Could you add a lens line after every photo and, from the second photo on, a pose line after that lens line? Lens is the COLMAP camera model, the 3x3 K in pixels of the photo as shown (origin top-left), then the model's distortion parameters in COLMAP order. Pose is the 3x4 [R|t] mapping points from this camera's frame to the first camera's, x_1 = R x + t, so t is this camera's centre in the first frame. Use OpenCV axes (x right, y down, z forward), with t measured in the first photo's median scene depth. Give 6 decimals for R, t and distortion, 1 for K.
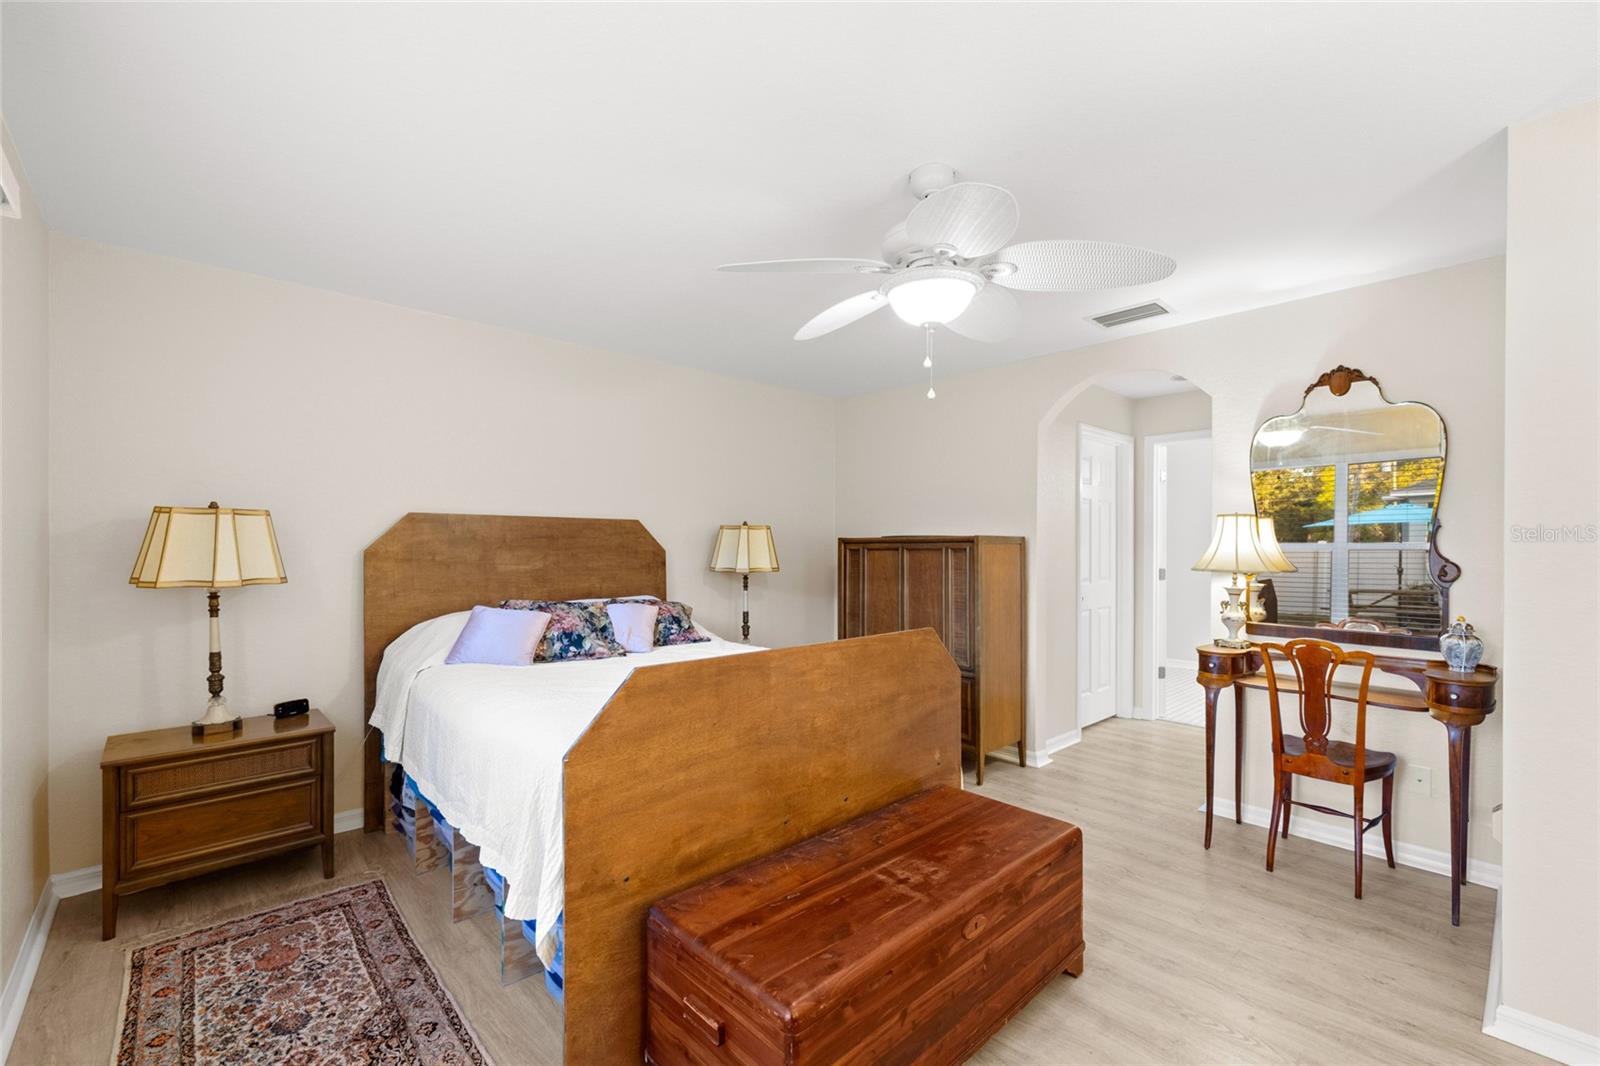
lens RADIAL K [[672.5, 0, 792.5], [0, 672.5, 548.1], [0, 0, 1]] dist [-0.002071, -0.000015]
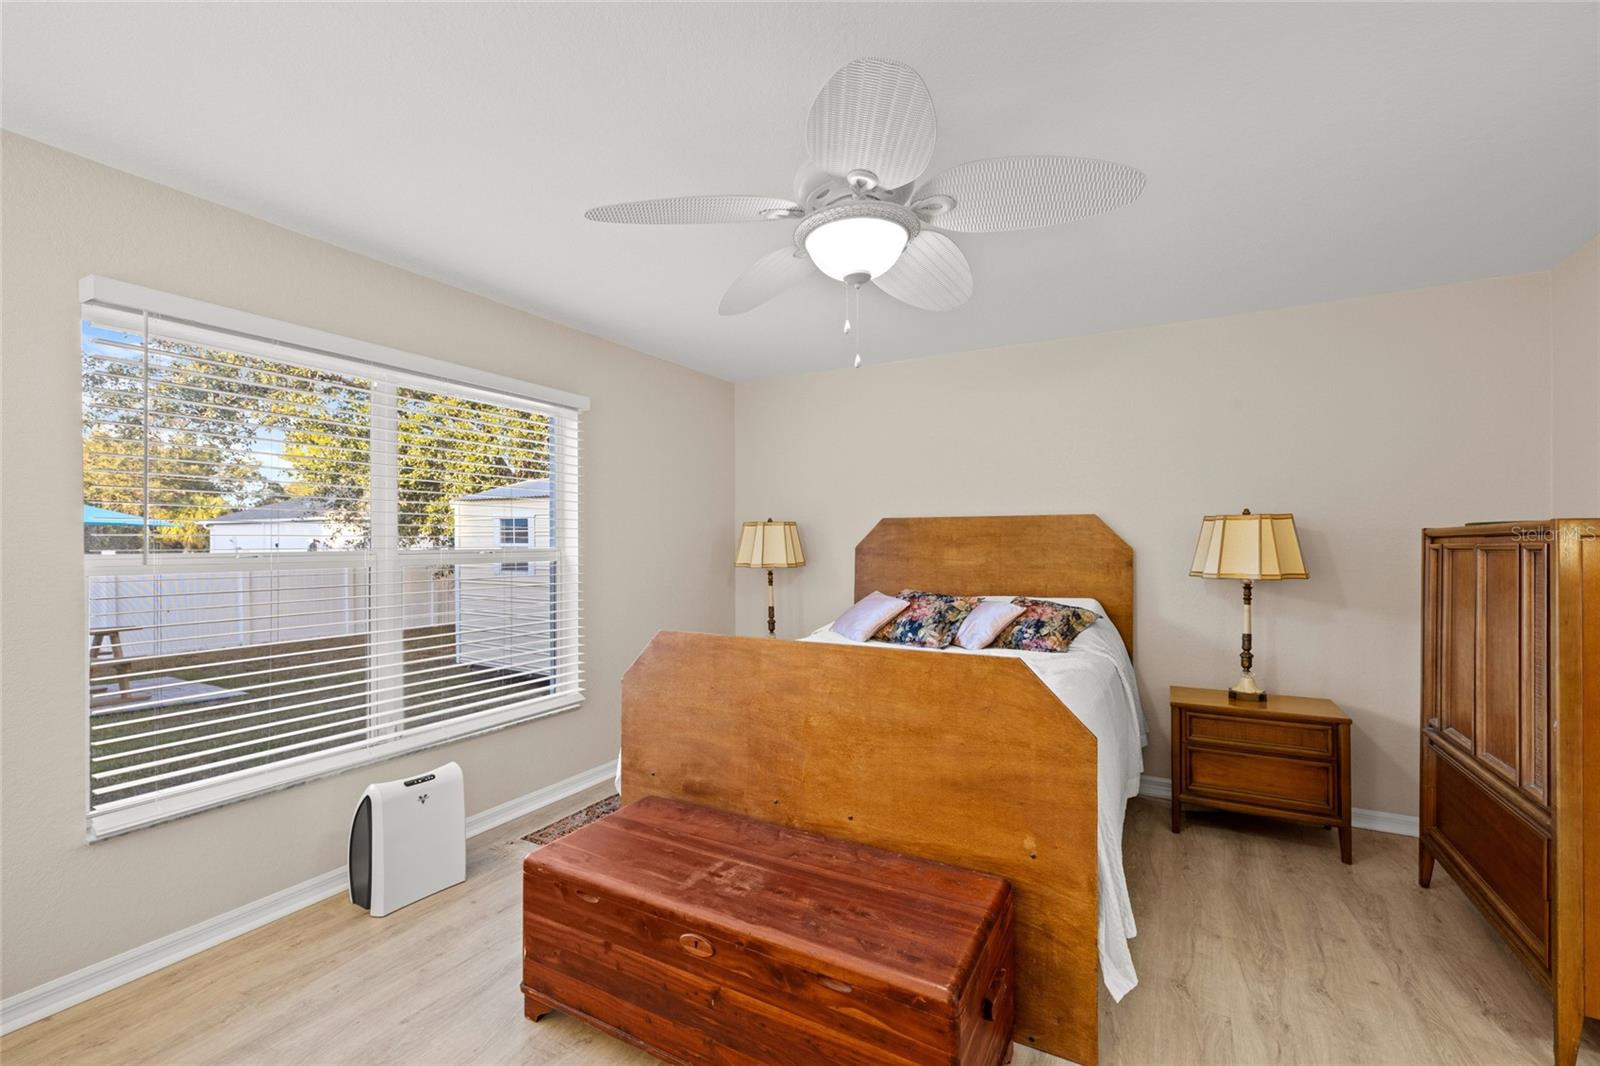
lens RADIAL K [[672.5, 0, 799.1], [0, 672.5, 532.5], [0, 0, 1]] dist [-0.002071, -0.000015]
pose [[0.311172, -0.016051, -0.950218, 0.981793], [-0.000349, 0.999855, -0.017004, -0.004265], [0.950354, 0.005622, 0.311121, 0.668337]]
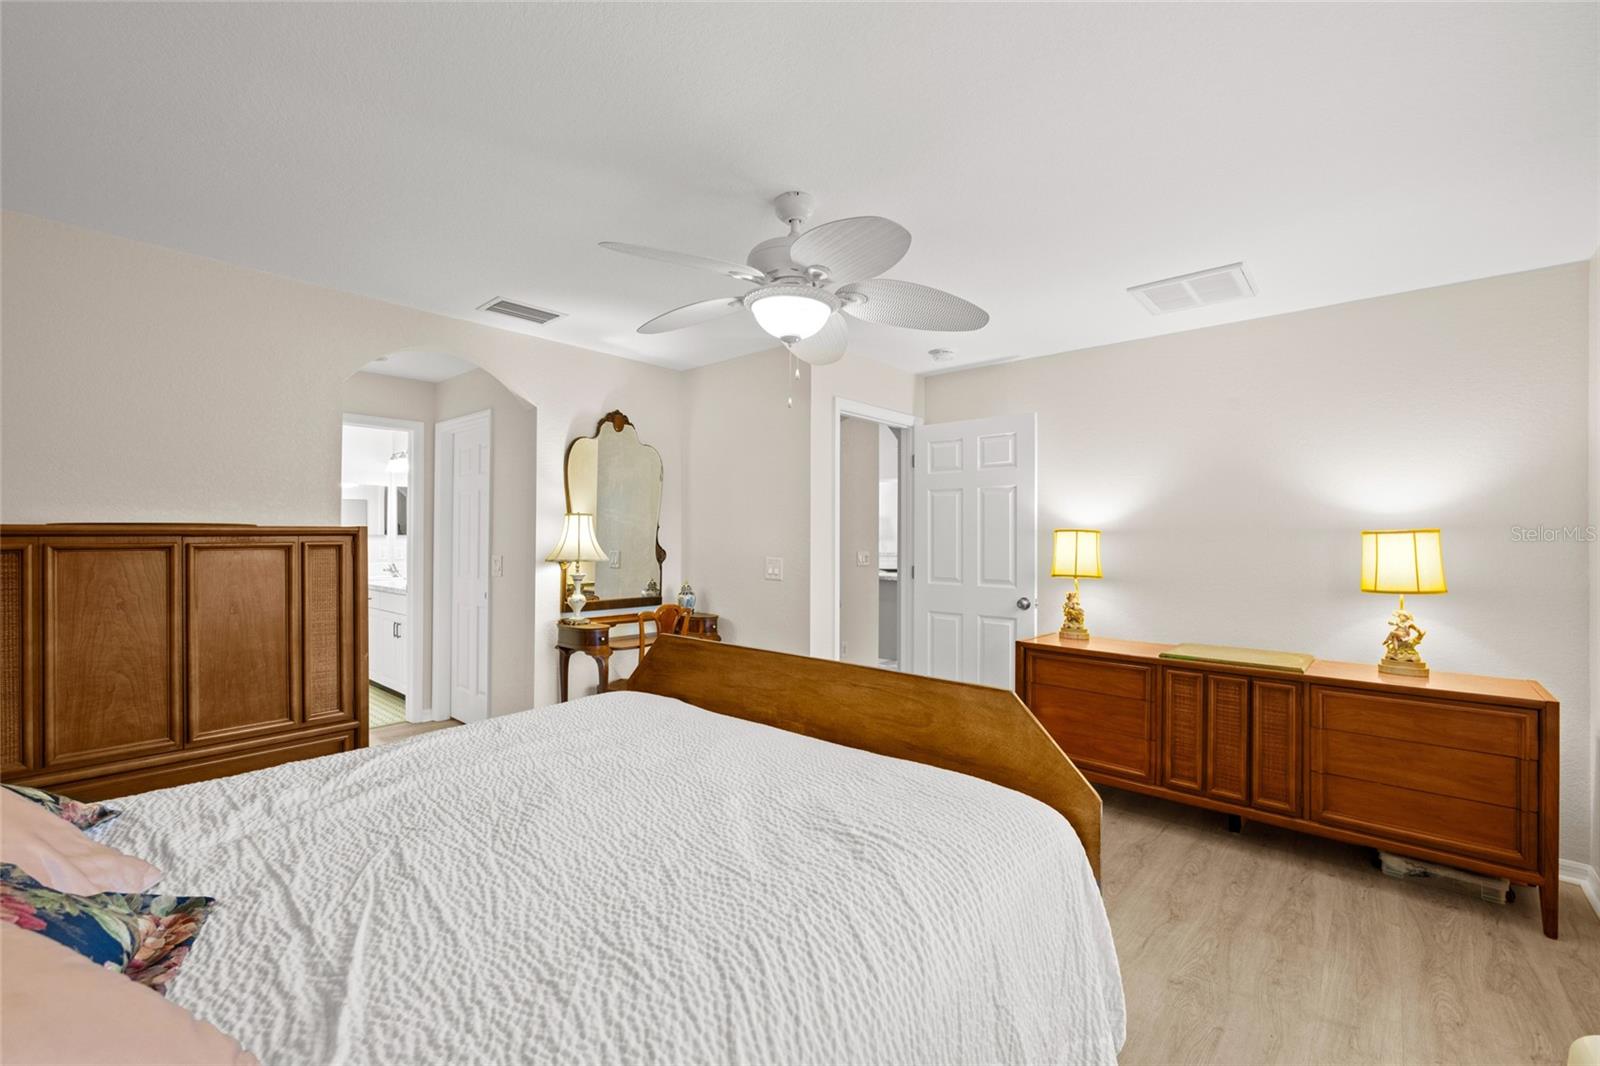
lens RADIAL K [[672.5, 0, 791.5], [0, 672.5, 542.6], [0, 0, 1]] dist [-0.002071, -0.000015]
pose [[-0.090611, 0.001819, 0.995885, -0.419990], [0.013299, 0.999911, -0.000616, 0.006058], [-0.995798, 0.013188, -0.090627, 0.533076]]
